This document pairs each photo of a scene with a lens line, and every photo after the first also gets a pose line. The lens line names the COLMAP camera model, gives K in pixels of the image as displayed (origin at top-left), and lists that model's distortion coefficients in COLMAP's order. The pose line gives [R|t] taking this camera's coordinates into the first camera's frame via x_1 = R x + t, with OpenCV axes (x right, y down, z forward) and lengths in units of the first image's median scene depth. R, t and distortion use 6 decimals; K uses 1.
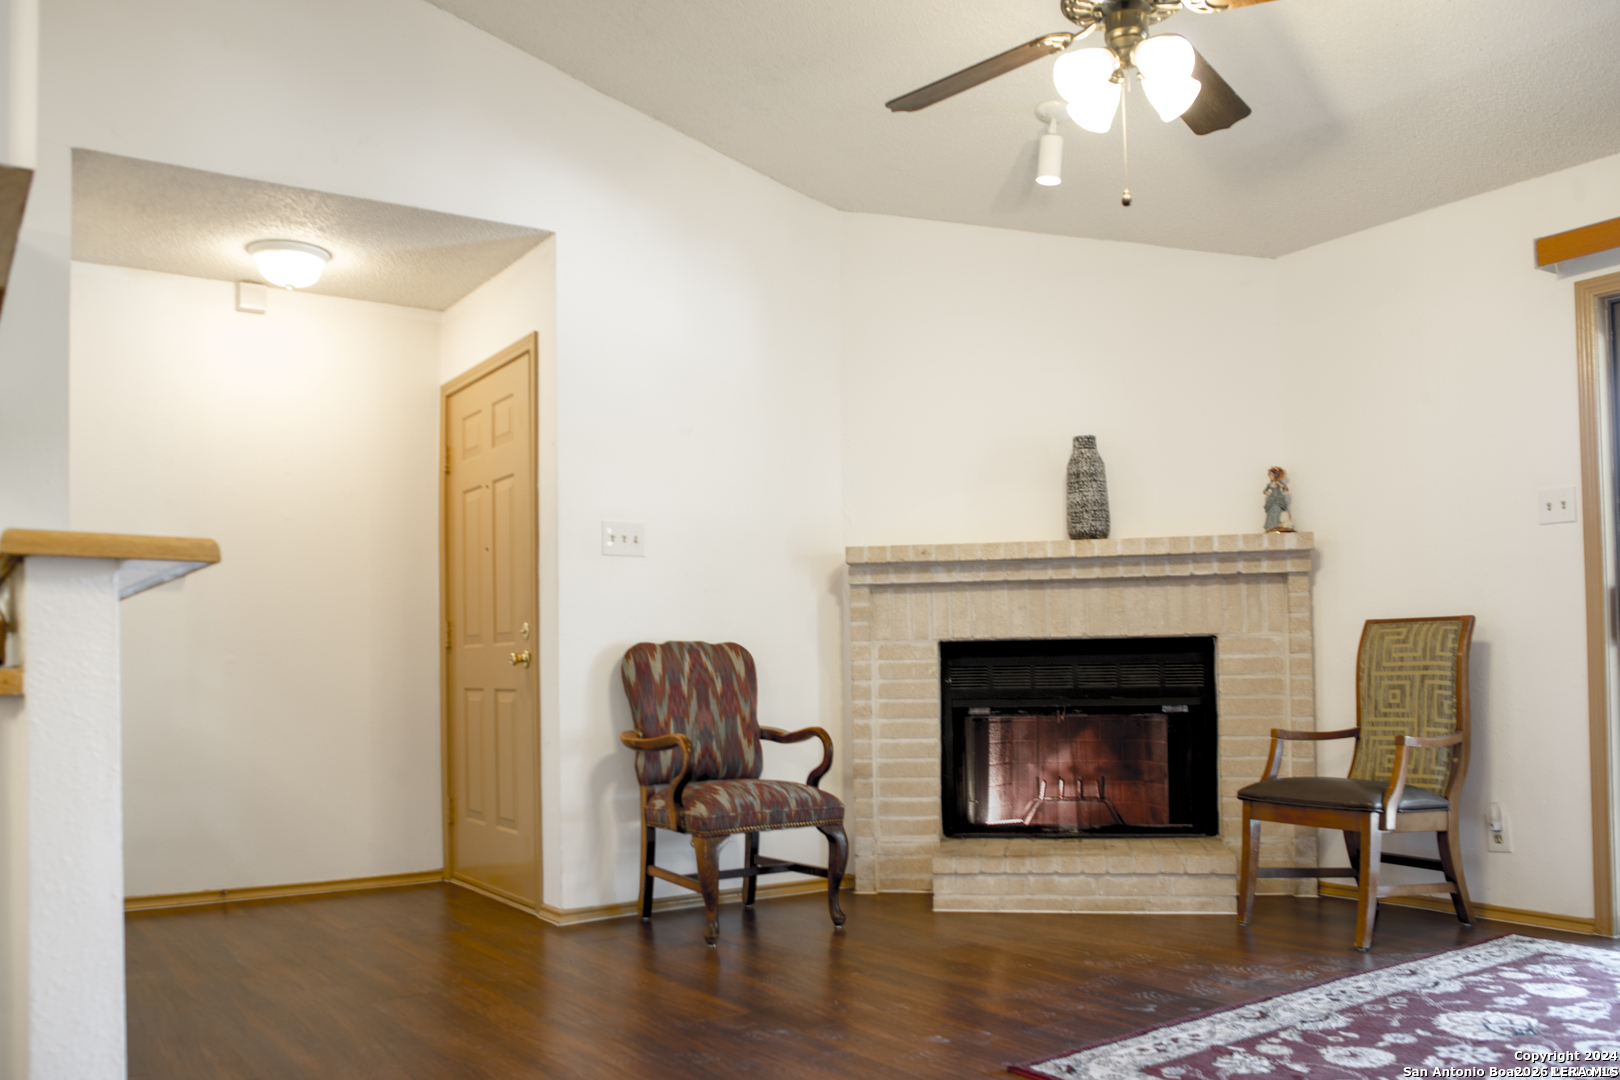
lens RADIAL K [[1317.5, 0, 811.6], [0, 1317.5, 630.6], [0, 0, 1]] dist [-0.089421, 0.094763]
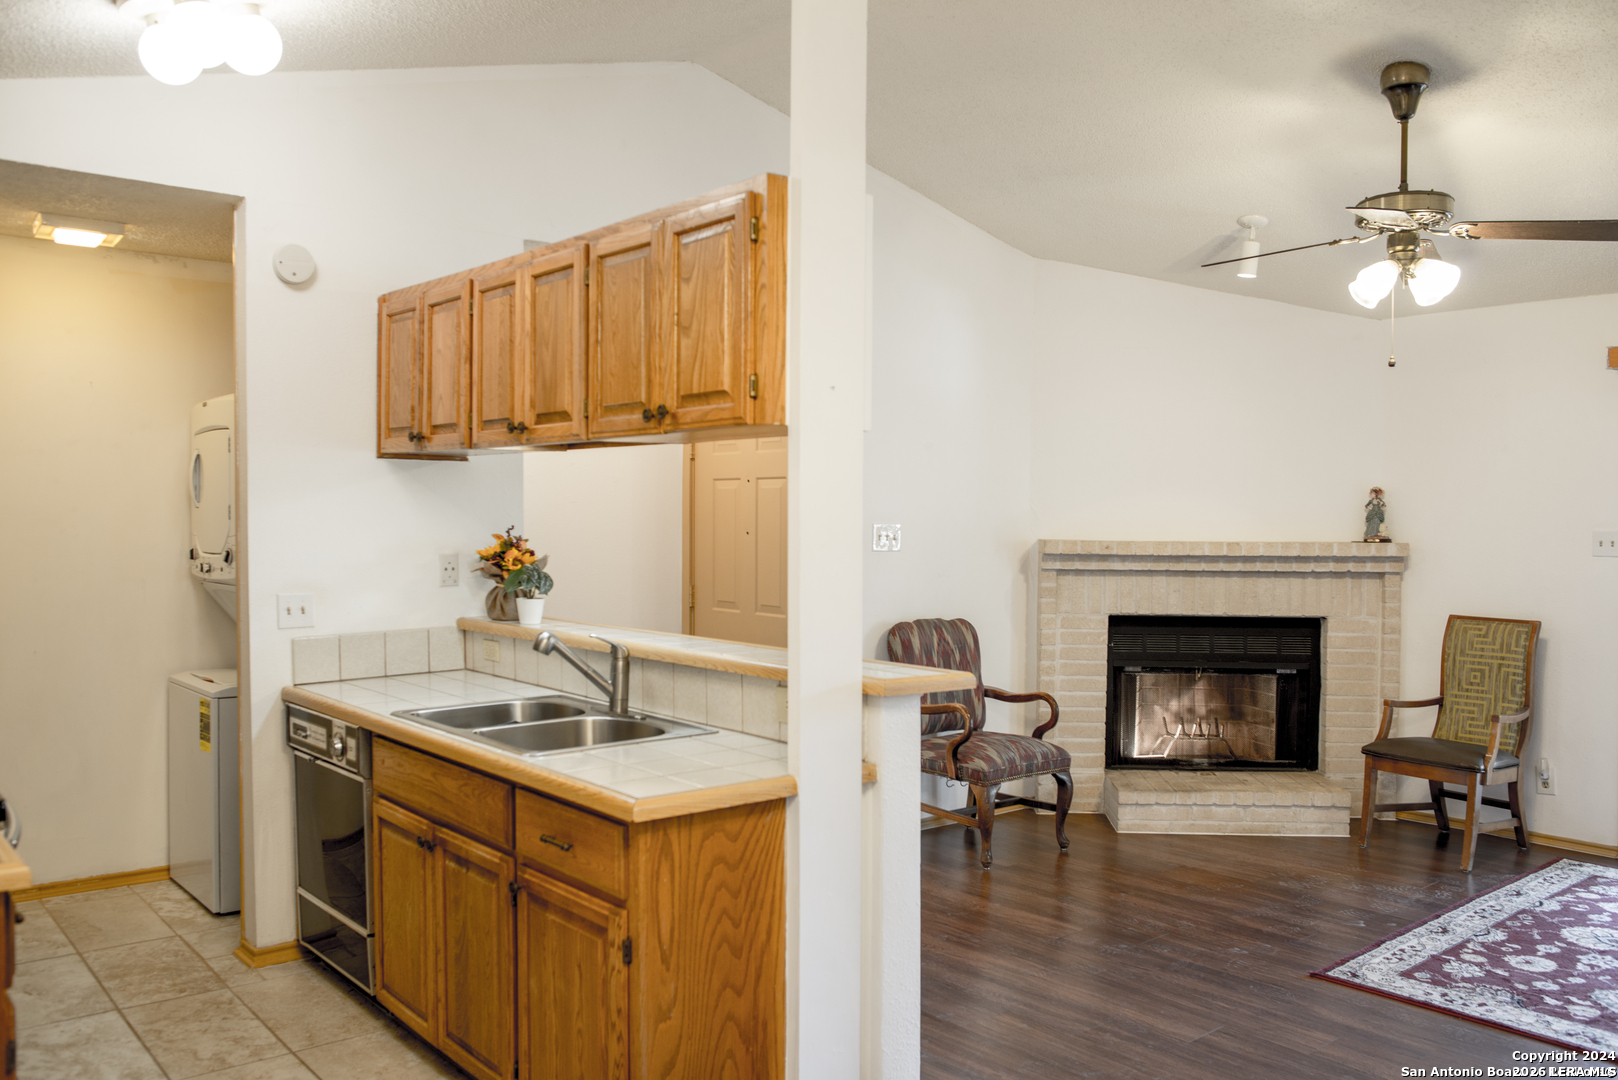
lens RADIAL K [[1302.7, 0, 810.1], [0, 1302.7, 546.9], [0, 0, 1]] dist [-0.088879, 0.083590]
pose [[0.994676, 0.021566, 0.100767, -0.362817], [-0.026998, 0.998237, 0.052860, -0.132758], [-0.099449, -0.055299, 0.993505, -0.227401]]
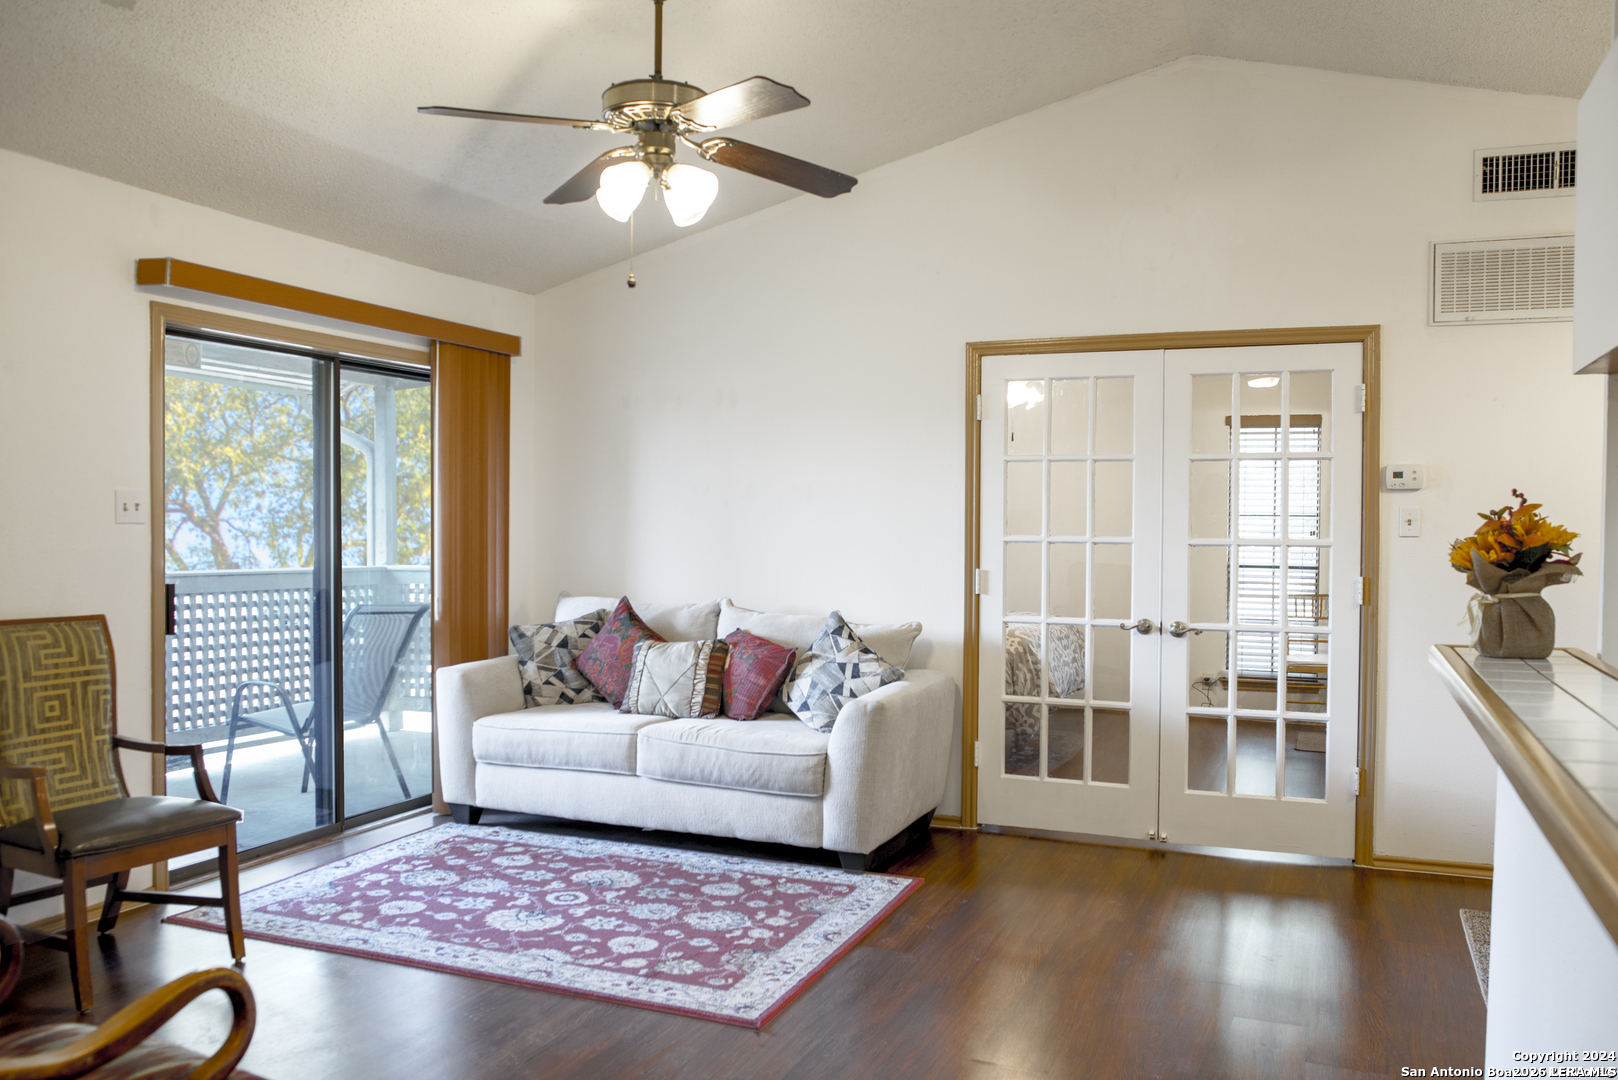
lens RADIAL K [[1263.9, 0, 809.0], [0, 1263.9, 540.0], [0, 0, 1]] dist [-0.092445, 0.101434]
pose [[-0.550349, 0.004492, 0.834923, -0.536549], [-0.025596, 0.999425, -0.022250, -0.058347], [-0.834542, -0.033616, -0.549918, 1.028314]]
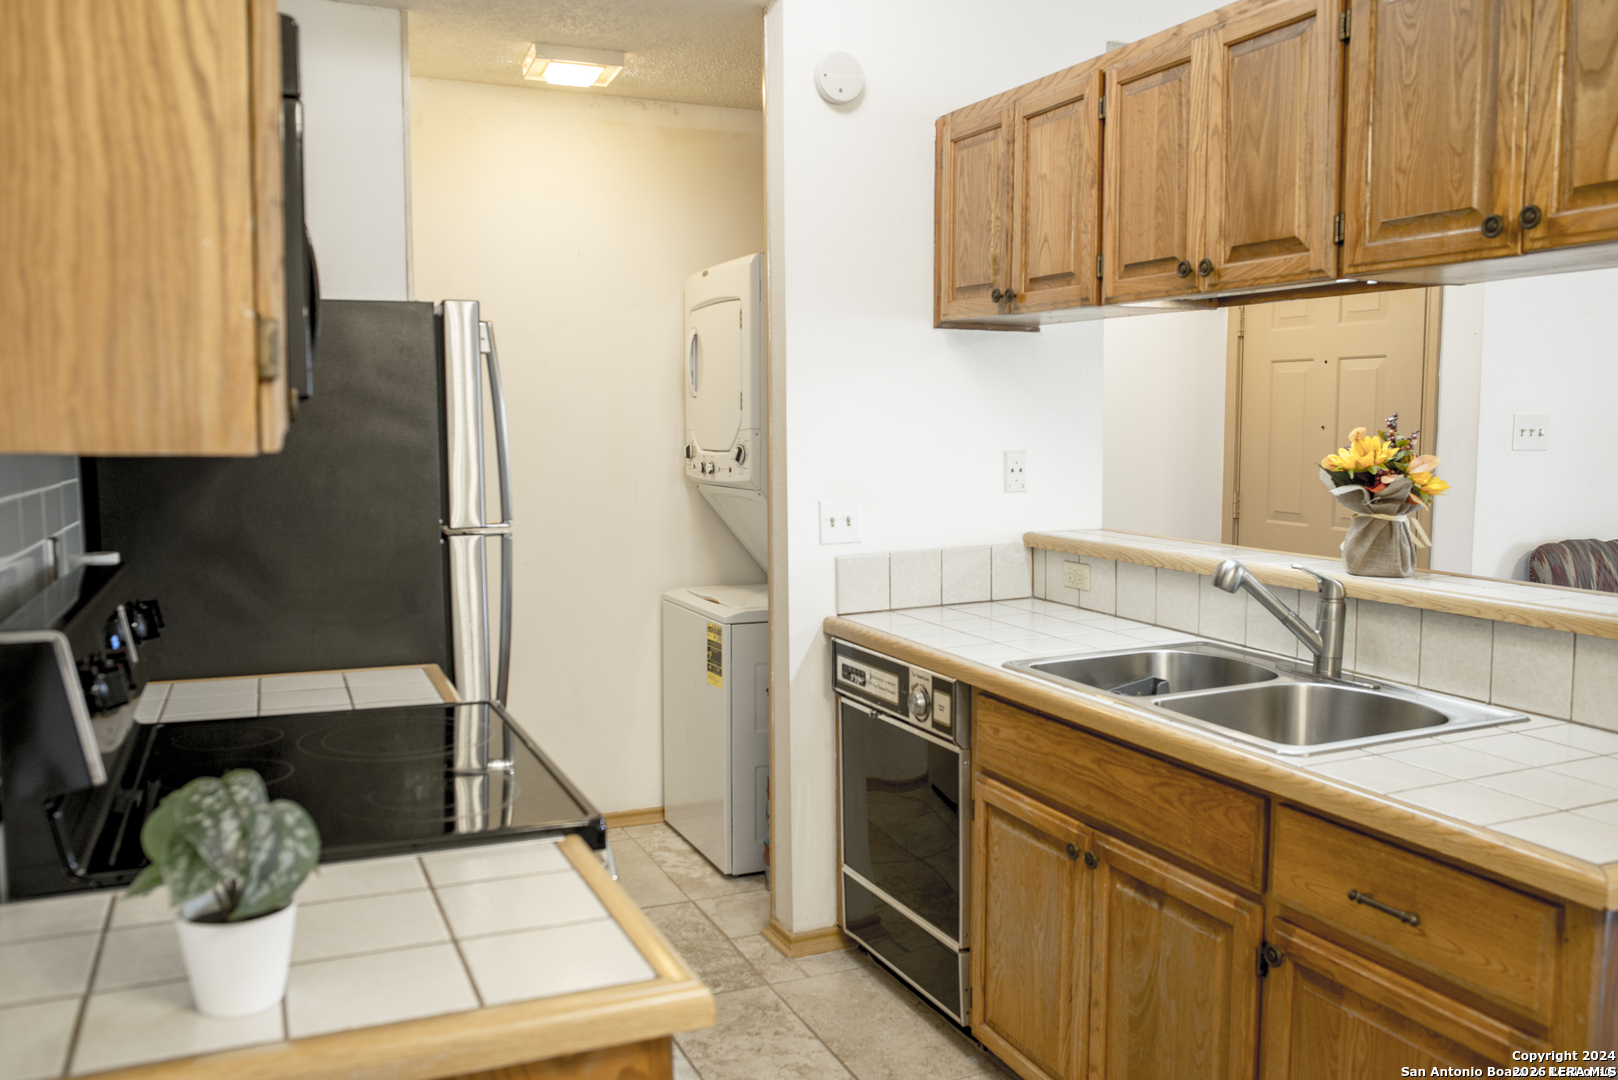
lens RADIAL K [[1302.7, 0, 810.1], [0, 1302.7, 546.9], [0, 0, 1]] dist [-0.088879, 0.083590]
pose [[0.983503, 0.034193, -0.177630, -0.522683], [-0.010543, 0.991138, 0.132416, -0.112081], [0.180583, -0.128359, 0.975148, -0.001756]]
